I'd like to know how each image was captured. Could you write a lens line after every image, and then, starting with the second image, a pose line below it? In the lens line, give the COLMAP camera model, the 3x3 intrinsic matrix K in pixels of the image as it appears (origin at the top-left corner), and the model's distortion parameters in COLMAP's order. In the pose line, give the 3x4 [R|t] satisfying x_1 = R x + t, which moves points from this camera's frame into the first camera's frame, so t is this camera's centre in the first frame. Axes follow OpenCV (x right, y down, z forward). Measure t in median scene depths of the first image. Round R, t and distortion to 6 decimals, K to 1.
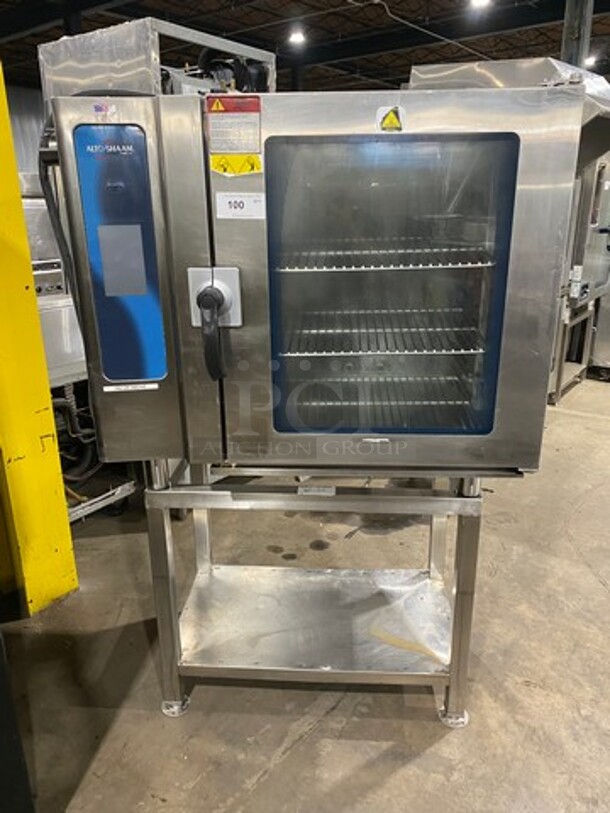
lens RADIAL K [[624.6, 0, 305.0], [0, 624.6, 406.5], [0, 0, 1]] dist [0.003142, 0.008557]
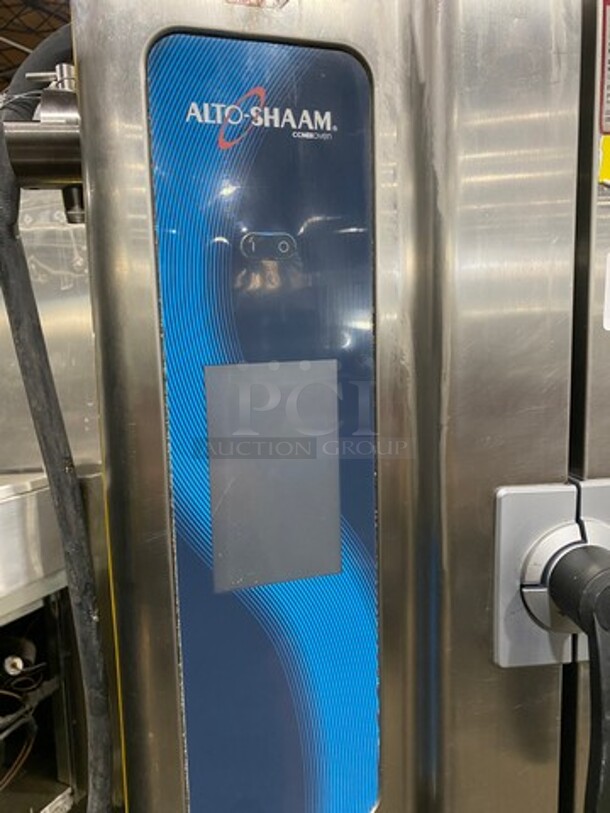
lens RADIAL K [[624.6, 0, 305.0], [0, 624.6, 406.5], [0, 0, 1]] dist [0.003142, 0.008557]
pose [[0.980297, -0.041916, 0.193029, -0.343738], [0.080496, 0.977172, -0.196608, -0.207796], [-0.180382, 0.208272, 0.961294, 0.709637]]
